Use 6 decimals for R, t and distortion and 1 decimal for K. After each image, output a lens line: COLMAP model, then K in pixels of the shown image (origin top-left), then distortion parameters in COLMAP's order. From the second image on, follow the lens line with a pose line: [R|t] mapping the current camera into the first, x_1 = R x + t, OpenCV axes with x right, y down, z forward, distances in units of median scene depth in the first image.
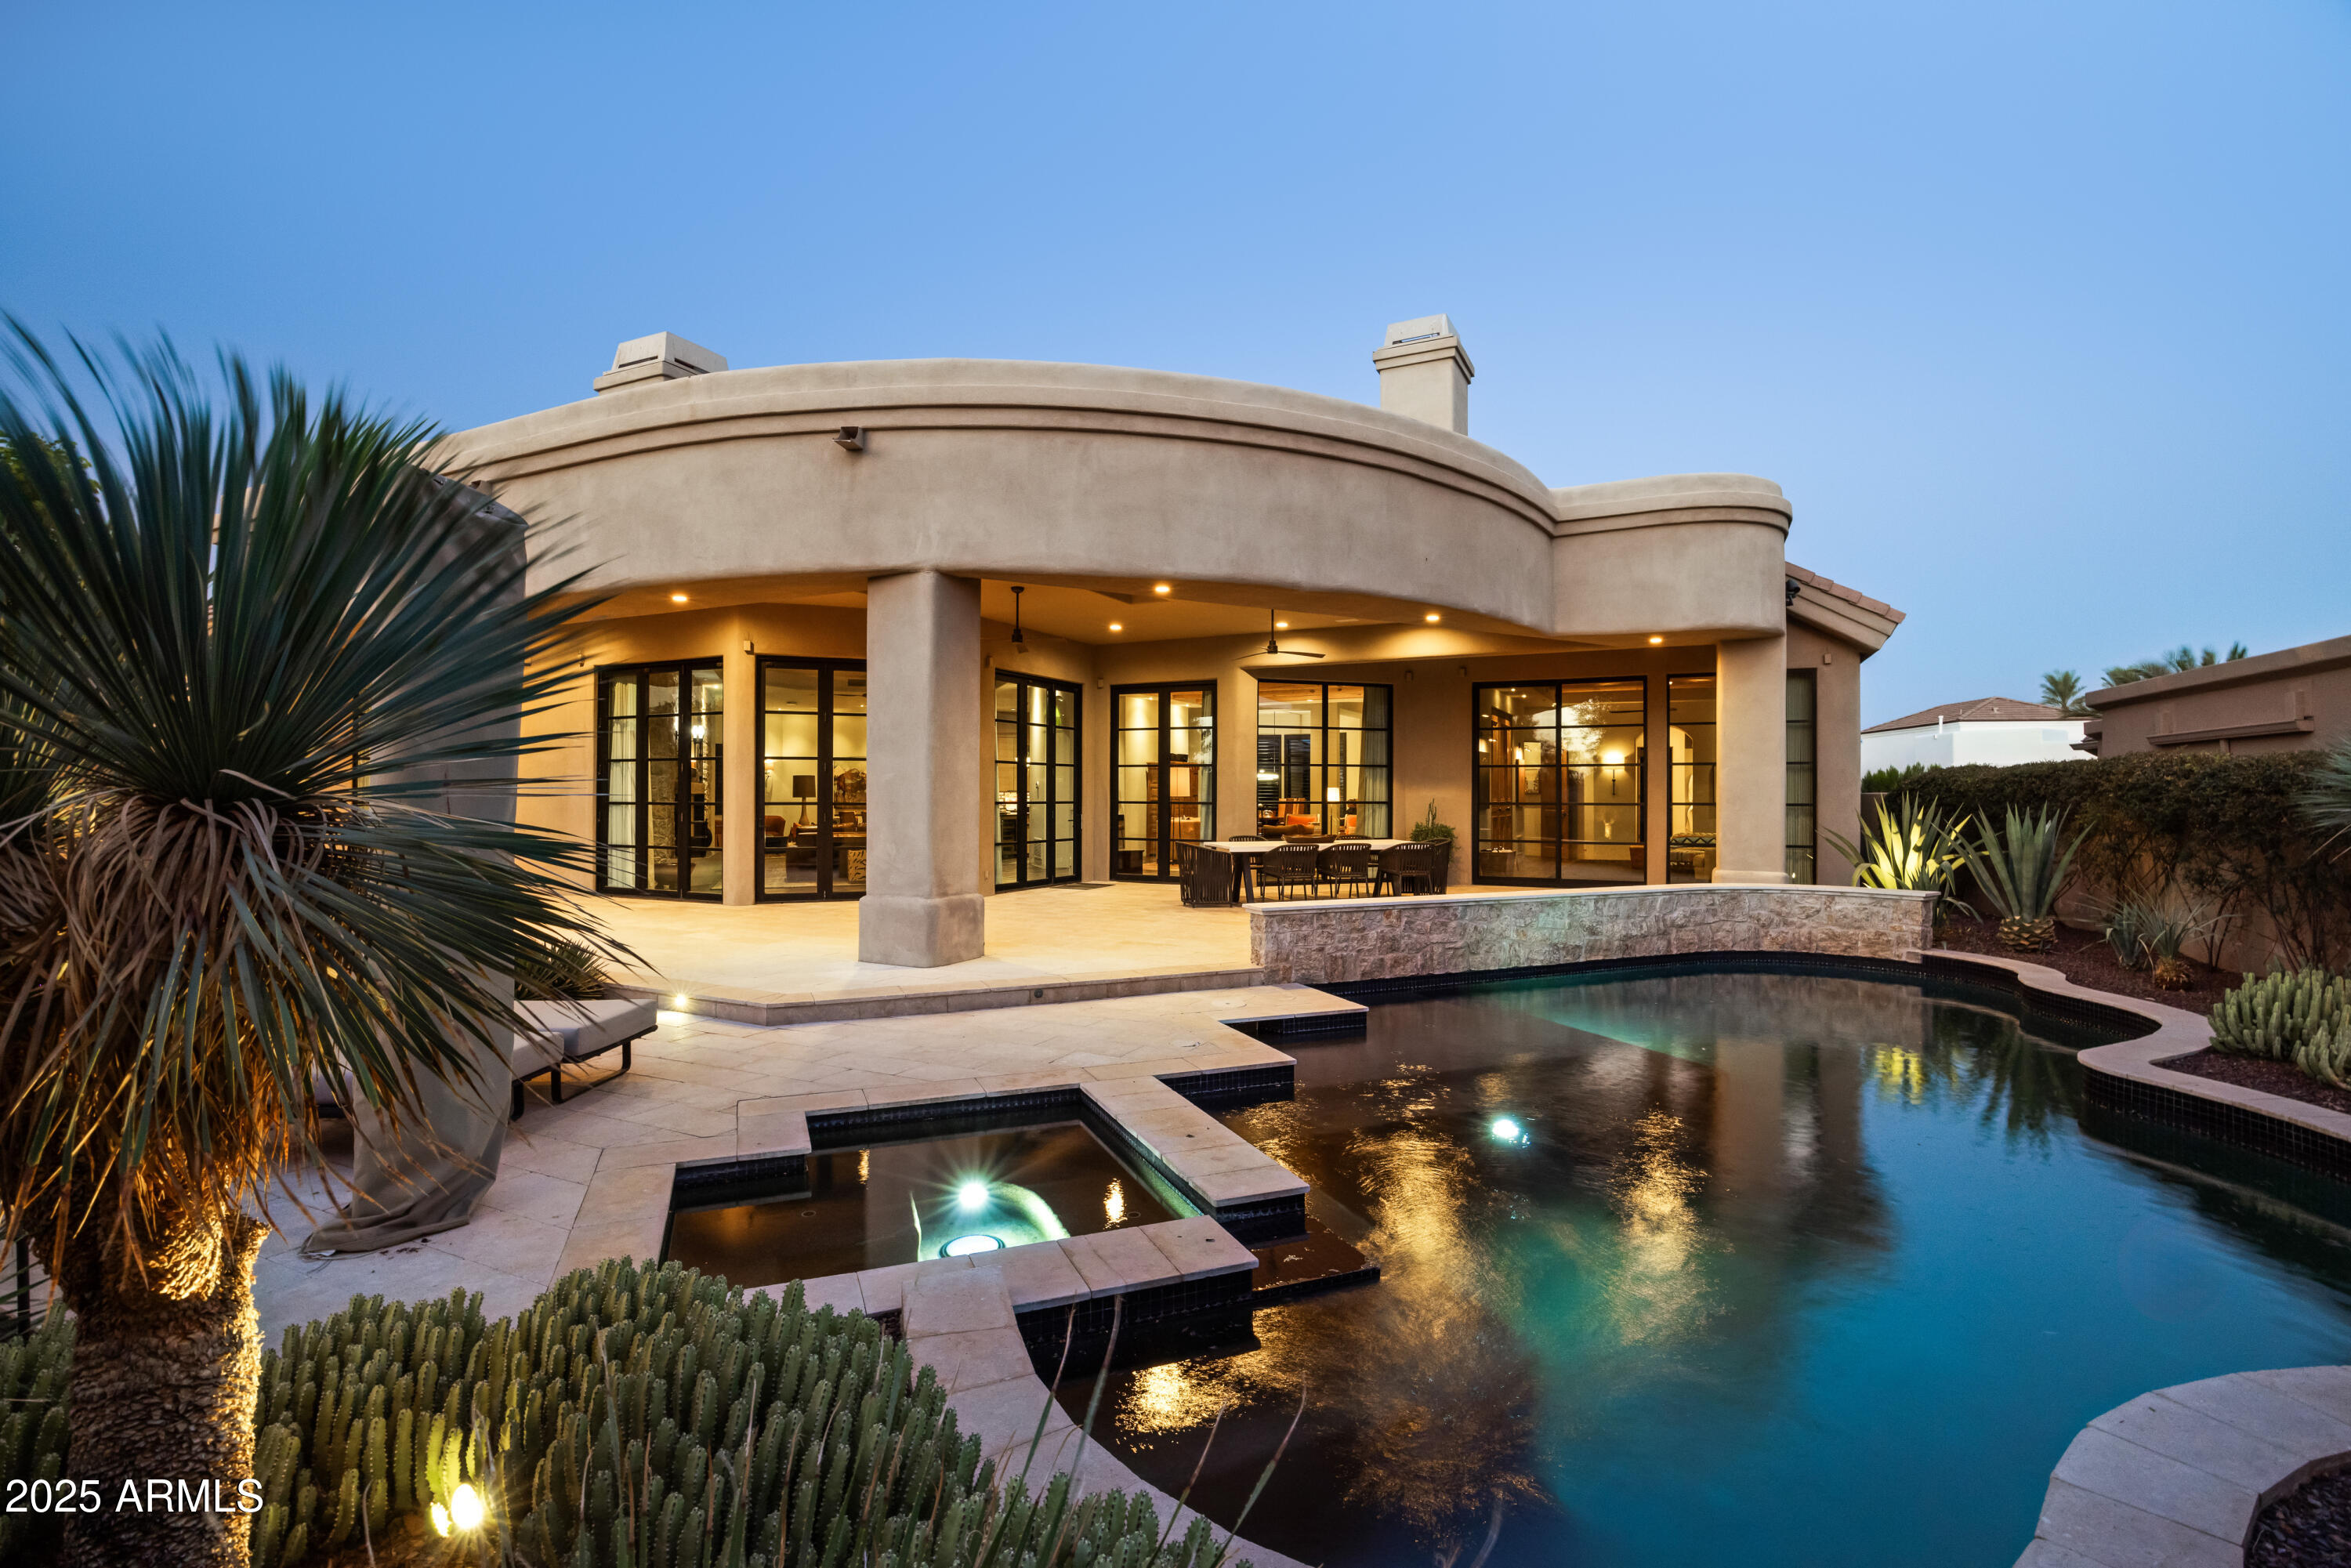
lens RADIAL K [[1119.7, 0, 1175.5], [0, 1119.7, 784.0], [0, 0, 1]] dist [-0.019134, -0.000023]
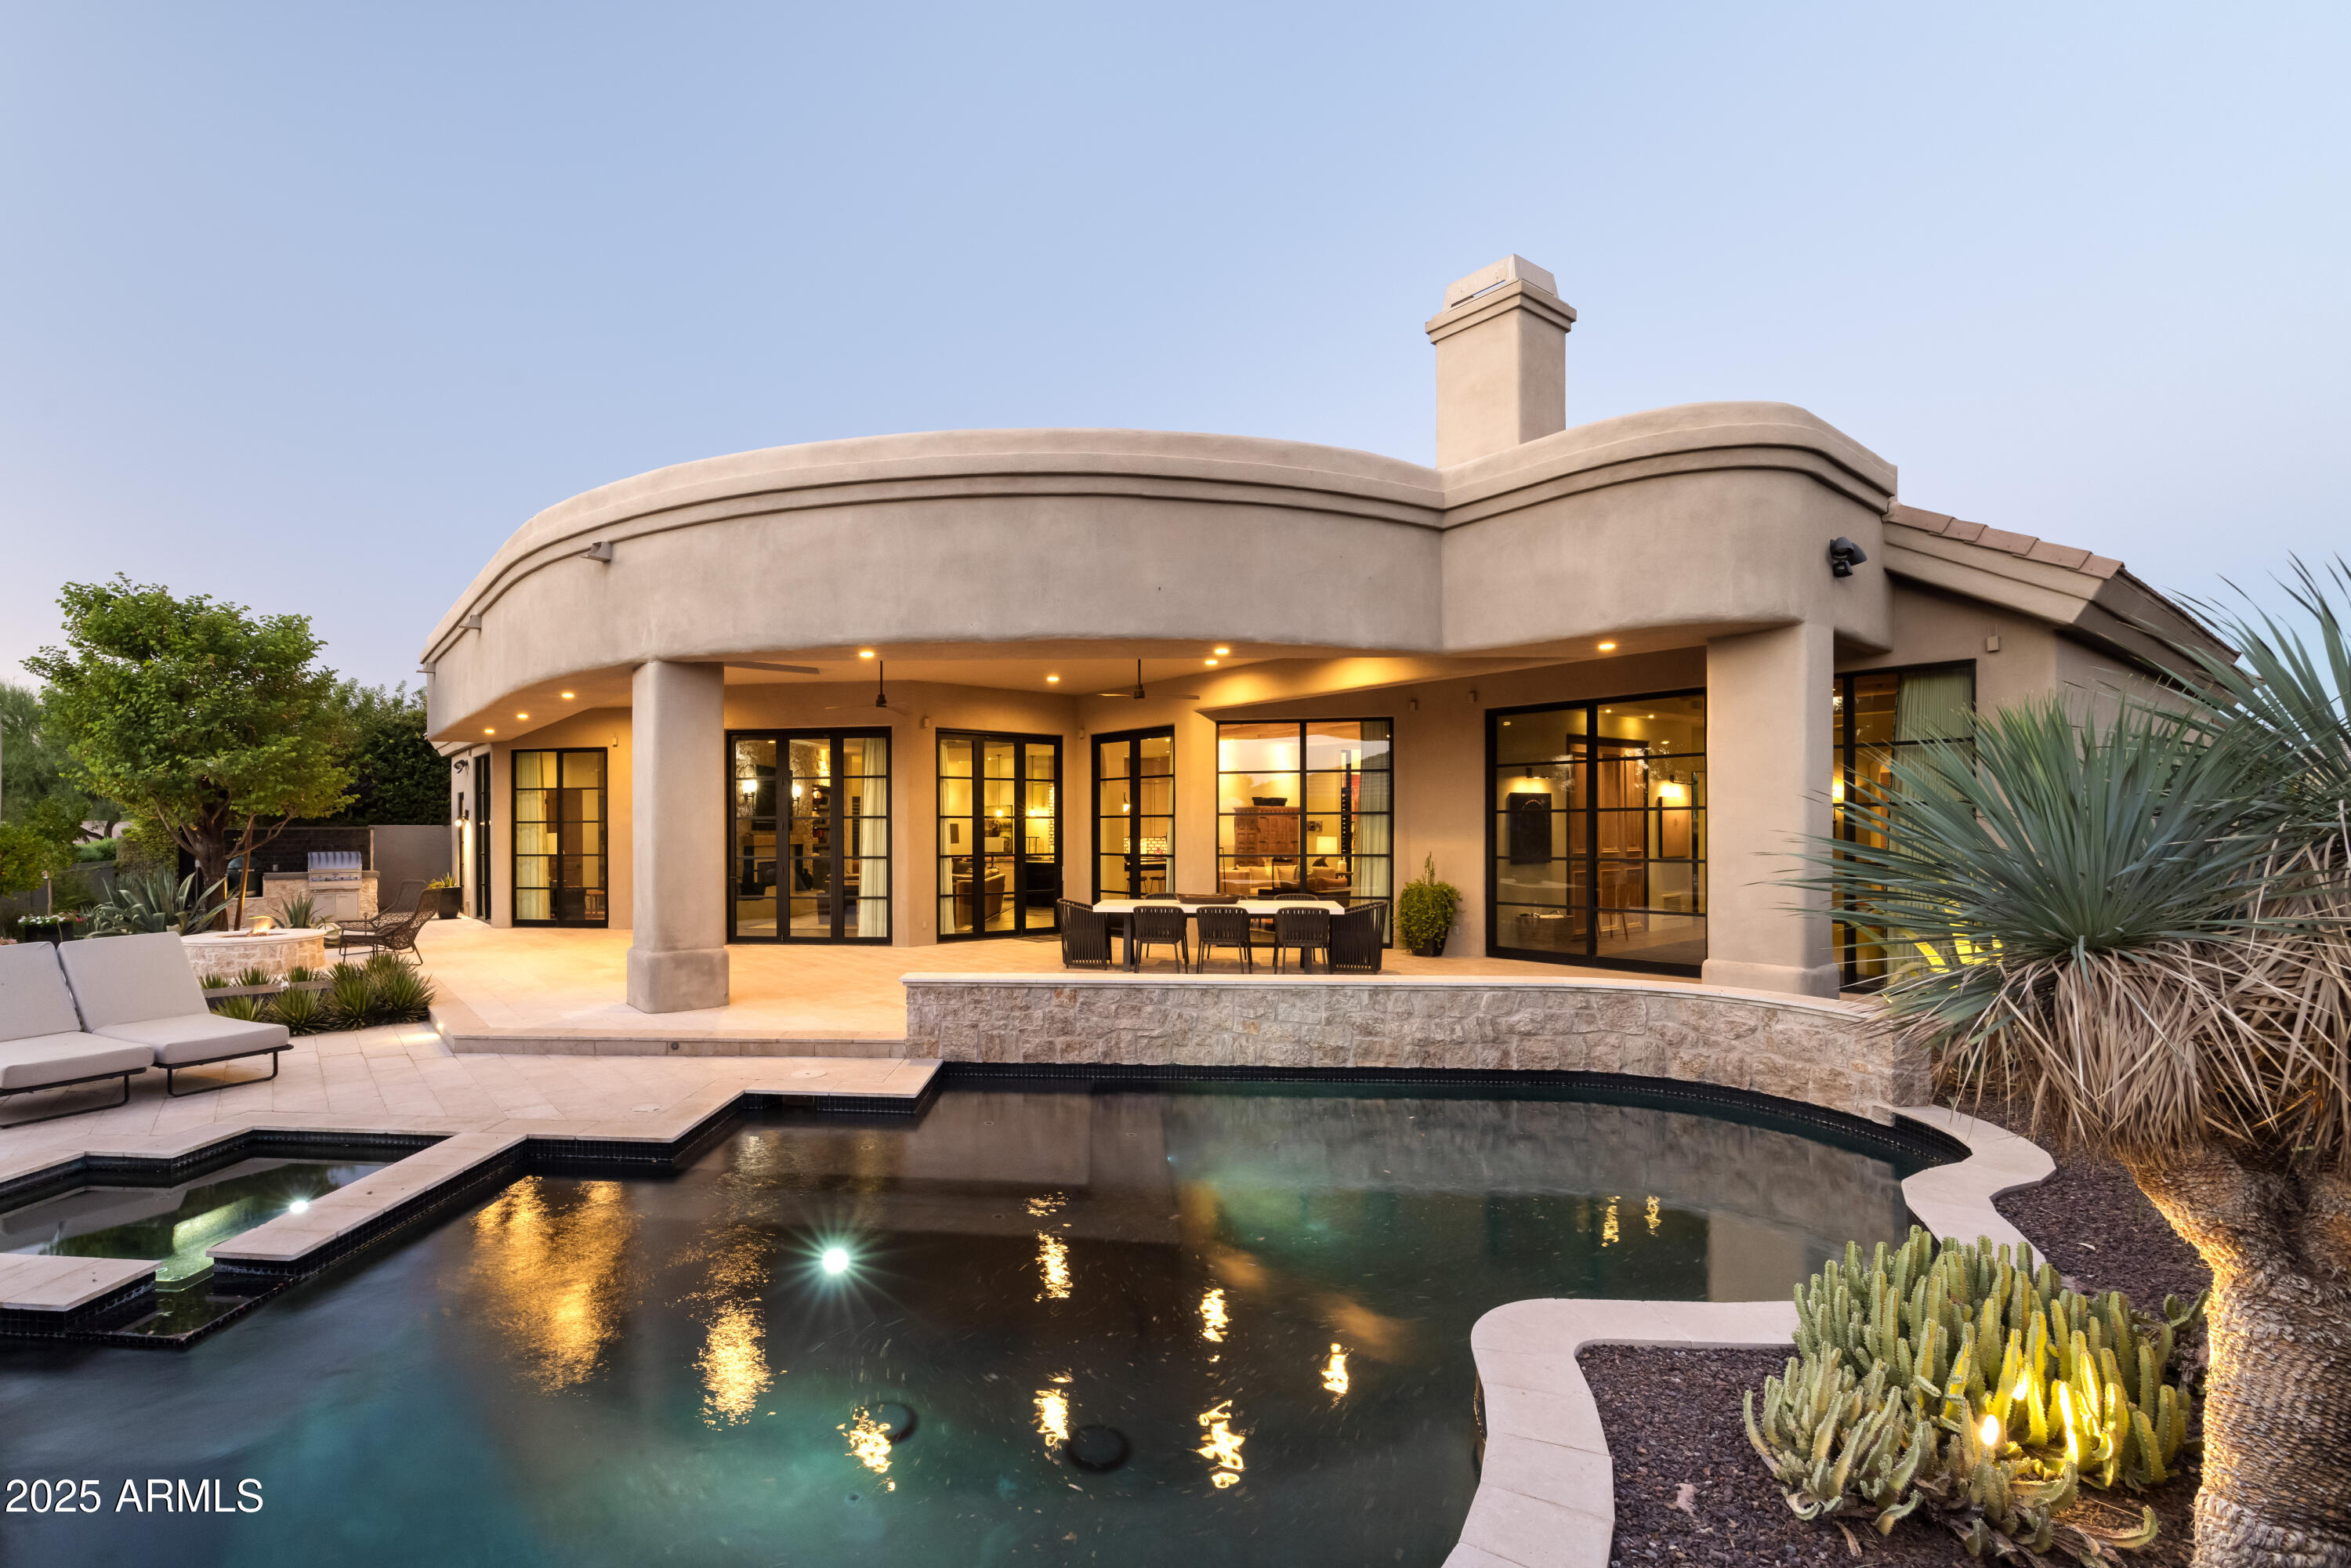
lens RADIAL K [[1088.0, 0, 972.4], [0, 1088.0, 829.4], [0, 0, 1]] dist [-0.000595, -0.000478]
pose [[0.860911, -0.008480, -0.508684, 0.526731], [0.013496, 0.999890, 0.006173, -0.020289], [0.508576, -0.012179, 0.860931, 0.189682]]
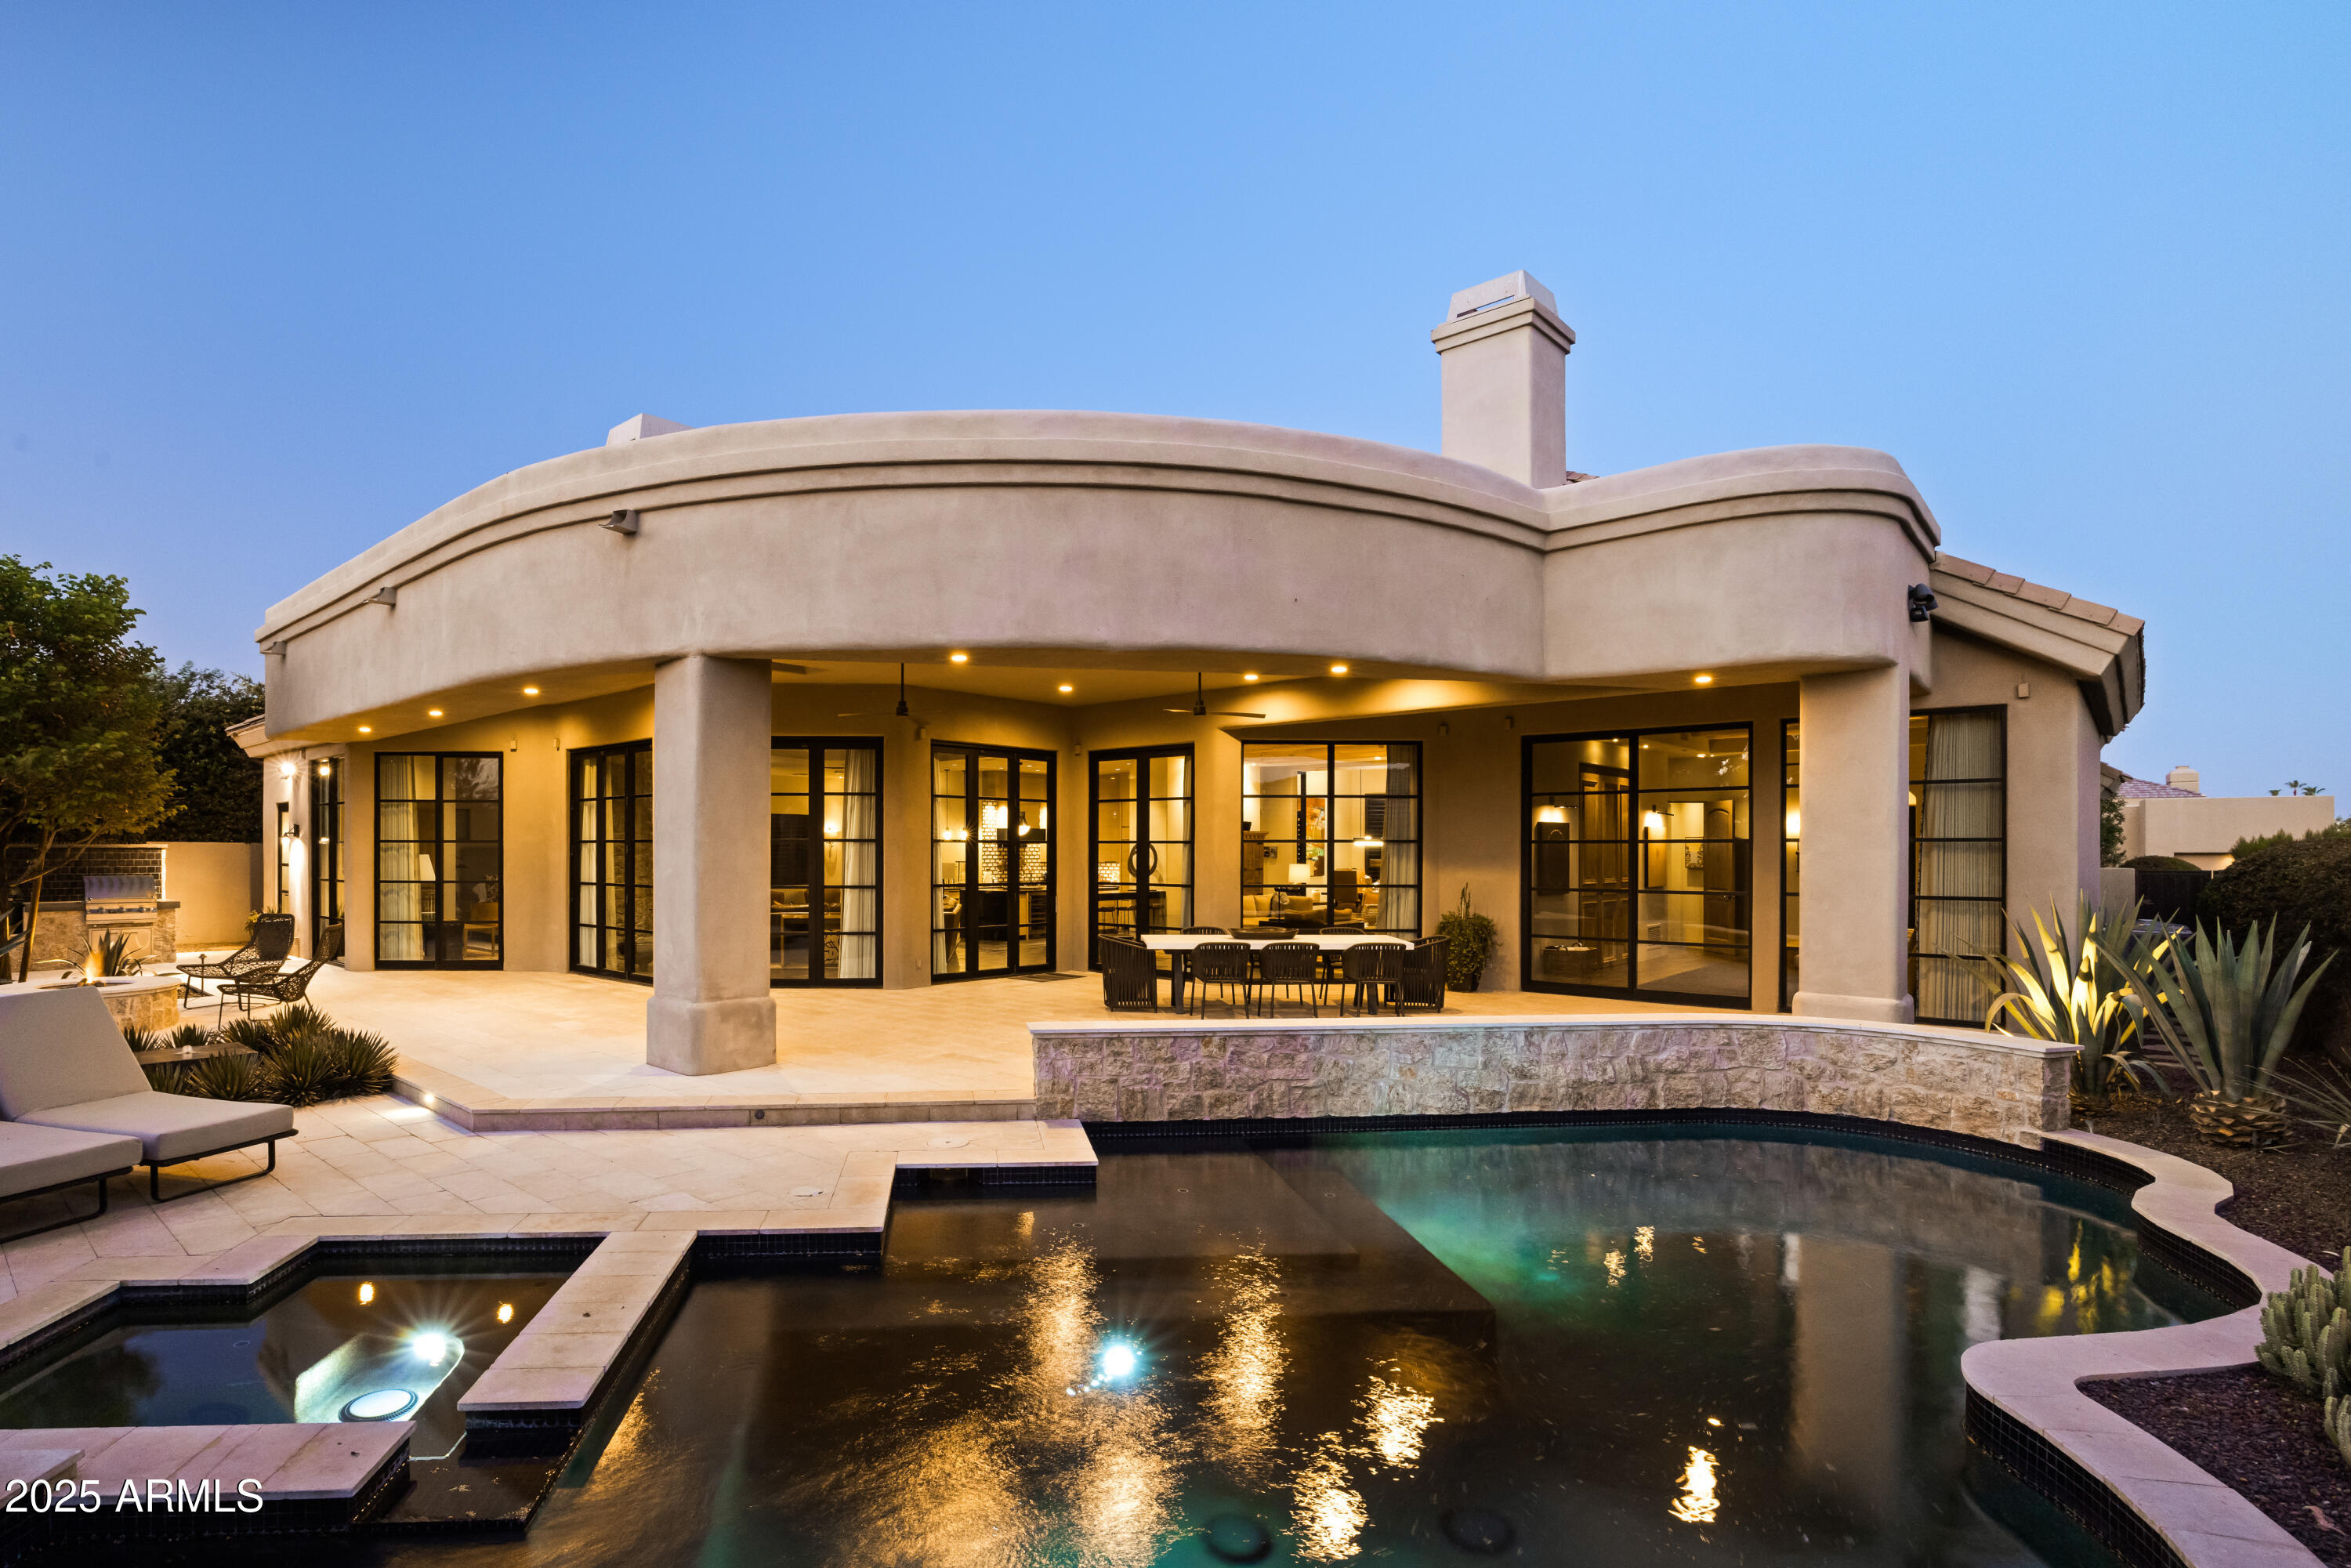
lens RADIAL K [[1220.9, 0, 1008.2], [0, 1220.9, 847.1], [0, 0, 1]] dist [-0.017875, 0.001393]
pose [[0.942969, -0.001880, -0.332876, 0.318762], [0.004349, 0.999968, 0.006674, -0.029814], [0.332853, -0.007741, 0.942947, 0.100989]]
